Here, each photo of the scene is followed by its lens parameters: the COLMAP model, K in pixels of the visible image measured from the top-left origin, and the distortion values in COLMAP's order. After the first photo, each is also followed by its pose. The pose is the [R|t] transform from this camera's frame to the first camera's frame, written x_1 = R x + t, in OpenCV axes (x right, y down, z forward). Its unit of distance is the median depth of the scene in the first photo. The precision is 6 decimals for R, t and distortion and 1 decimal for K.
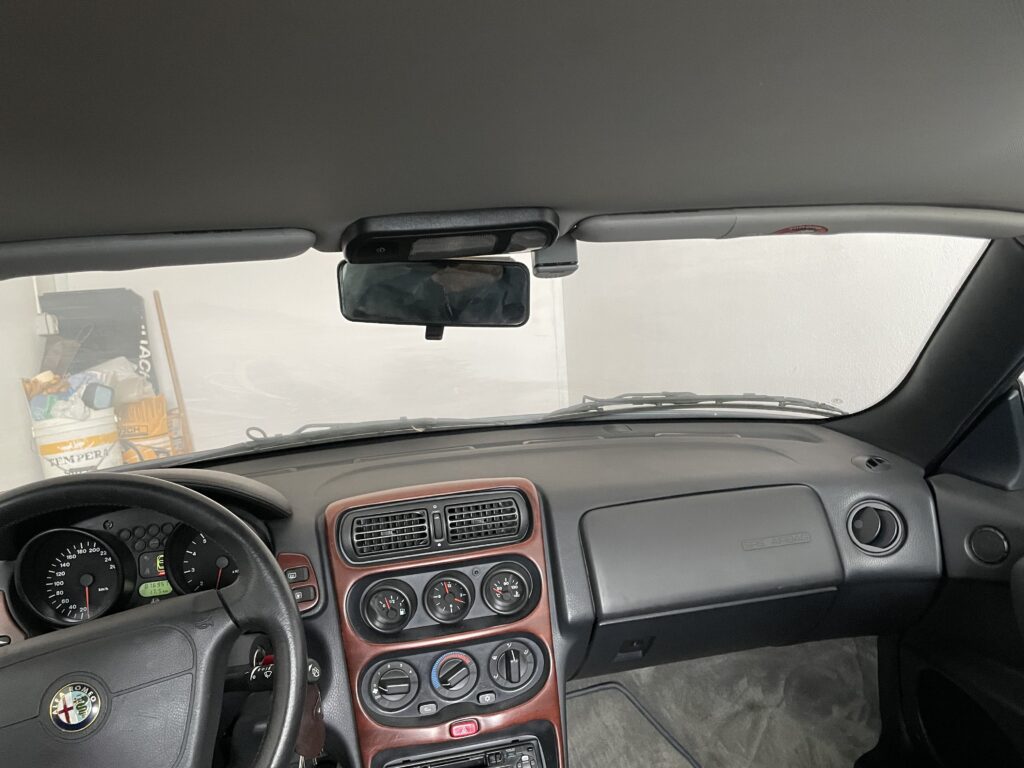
lens RADIAL K [[838.4, 0, 522.3], [0, 838.4, 377.9], [0, 0, 1]] dist [0.082026, -0.105969]
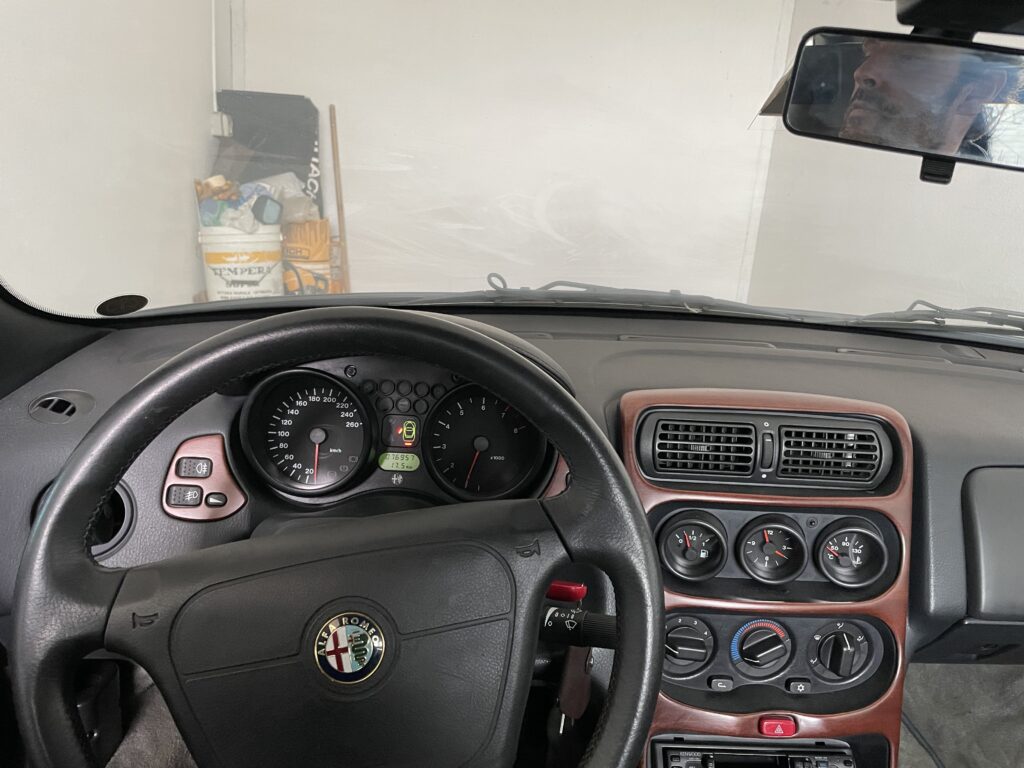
lens RADIAL K [[838.4, 0, 513.2], [0, 838.4, 385.5], [0, 0, 1]] dist [0.082026, -0.105969]
pose [[0.976699, 0.176630, -0.121902, -0.235456], [-0.155137, 0.973562, 0.167658, 0.032439], [0.148293, -0.144840, 0.978279, 0.259486]]
